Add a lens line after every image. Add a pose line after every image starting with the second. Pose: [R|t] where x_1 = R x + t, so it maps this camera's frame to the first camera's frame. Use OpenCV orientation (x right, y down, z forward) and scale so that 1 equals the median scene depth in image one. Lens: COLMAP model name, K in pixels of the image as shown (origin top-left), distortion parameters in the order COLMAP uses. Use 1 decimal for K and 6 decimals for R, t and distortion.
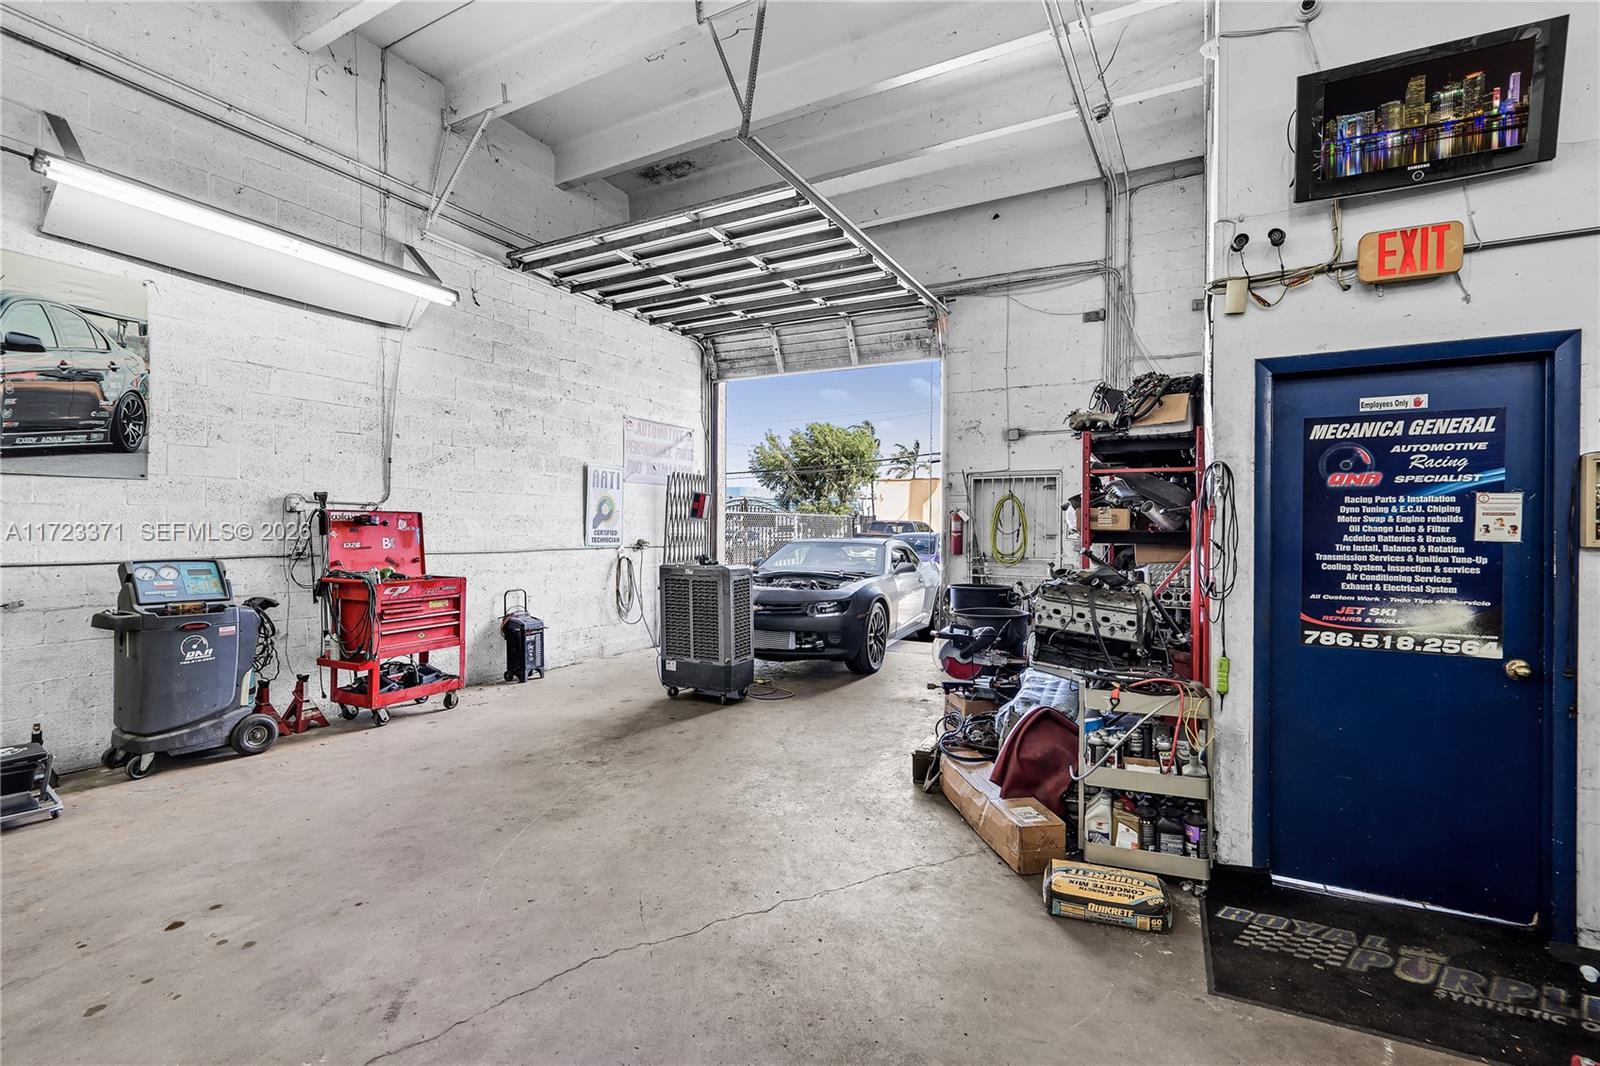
lens RADIAL K [[736.8, 0, 800.6], [0, 736.8, 531.0], [0, 0, 1]] dist [-0.001951, 0.000794]
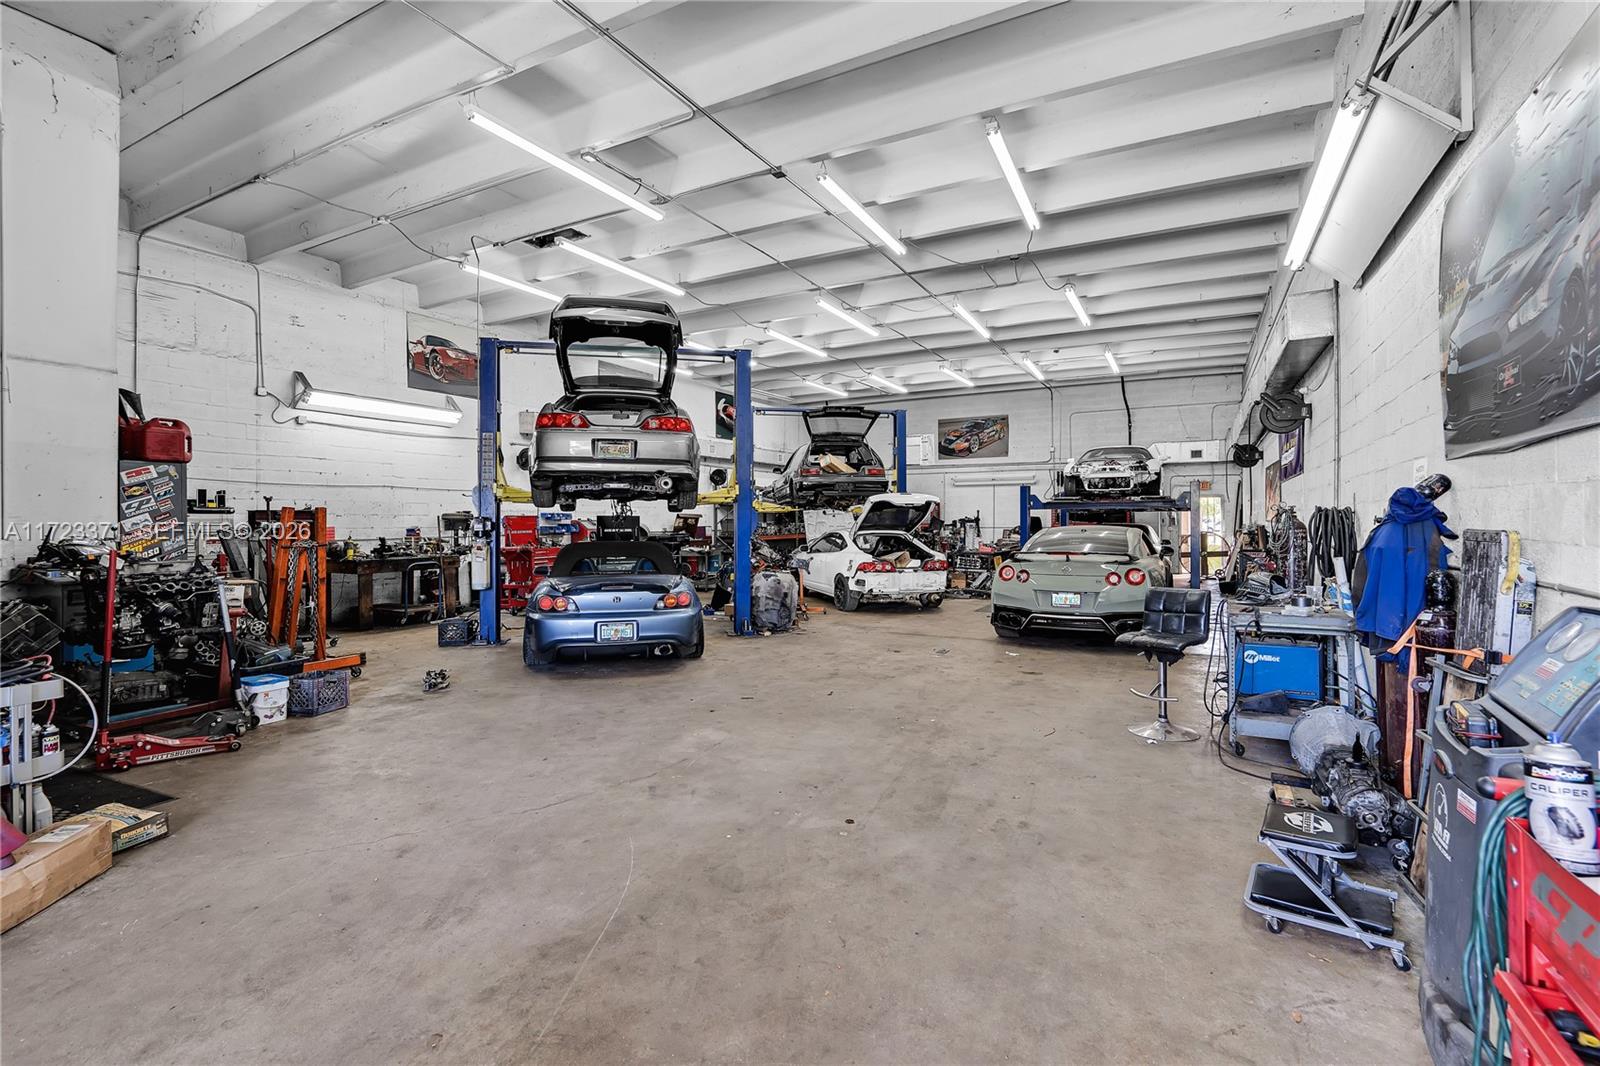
lens RADIAL K [[736.8, 0, 790.3], [0, 736.8, 522.7], [0, 0, 1]] dist [-0.001951, 0.000794]
pose [[-0.999972, 0.003611, 0.006518, -0.705698], [0.003673, 0.999948, 0.009538, -0.016278], [-0.006483, 0.009562, -0.999933, 2.182497]]
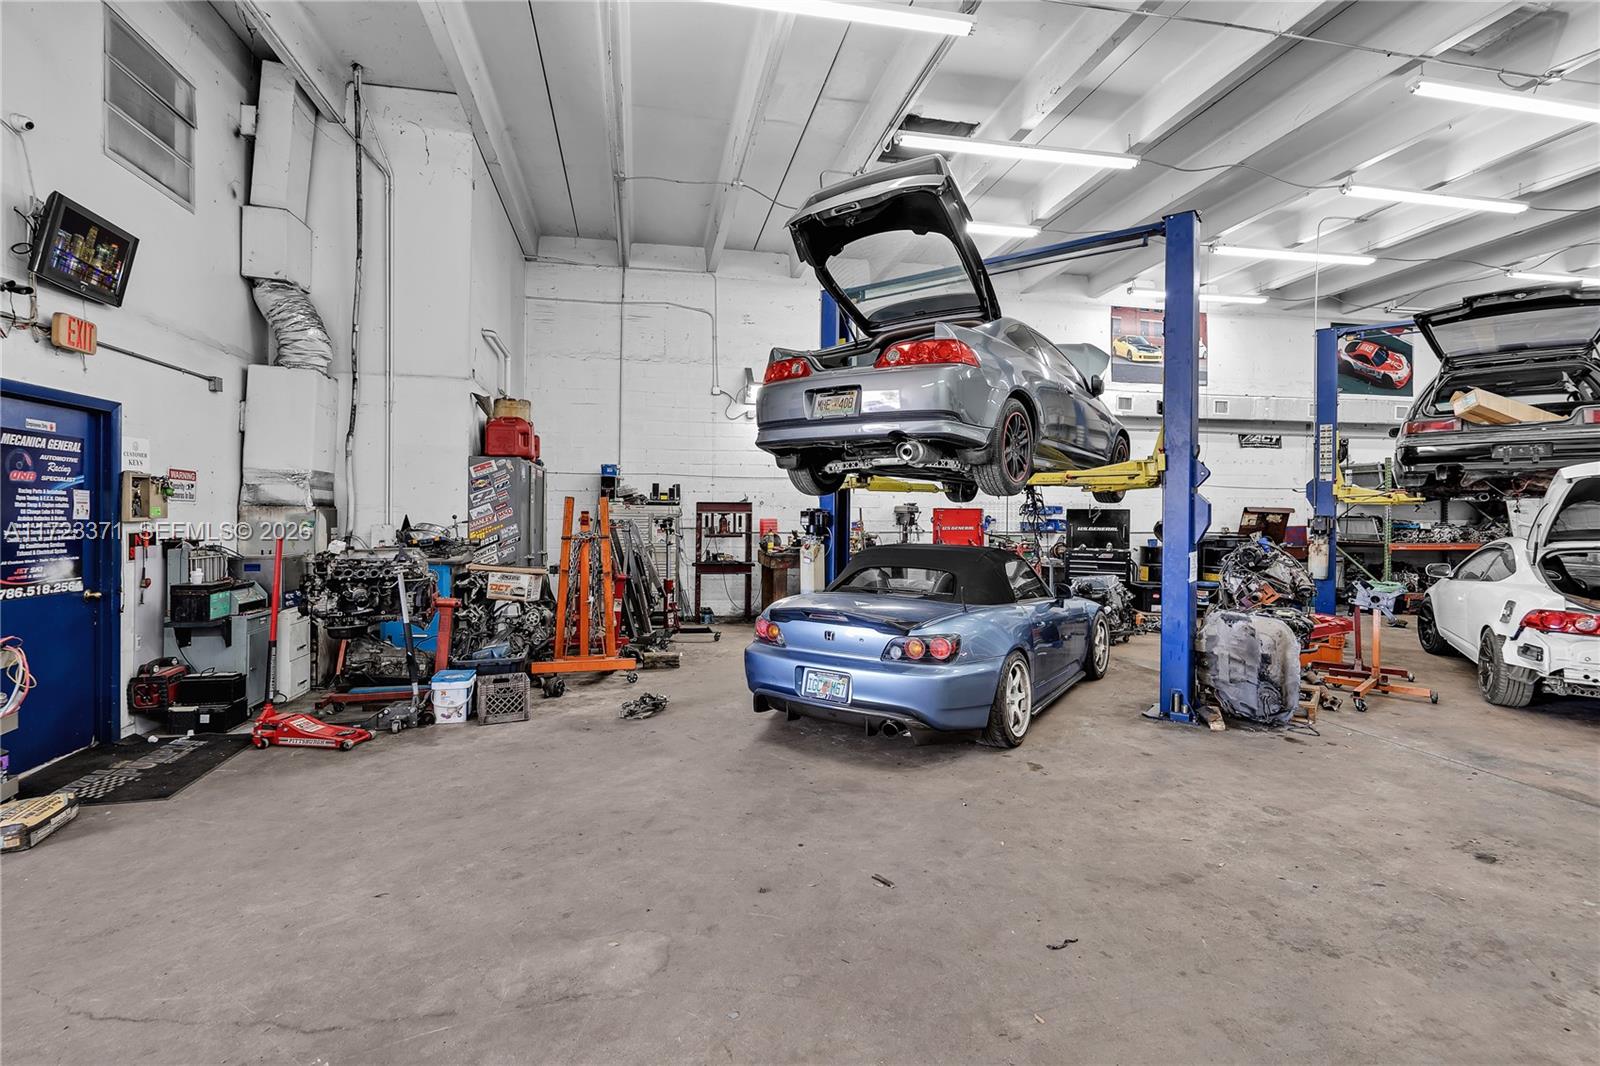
lens RADIAL K [[736.8, 0, 790.9], [0, 736.8, 518.2], [0, 0, 1]] dist [-0.001951, 0.000794]
pose [[-0.649782, -0.007981, 0.760079, -1.264287], [-0.001806, 0.999958, 0.008956, -0.005927], [-0.760118, 0.004447, -0.649769, 0.819150]]
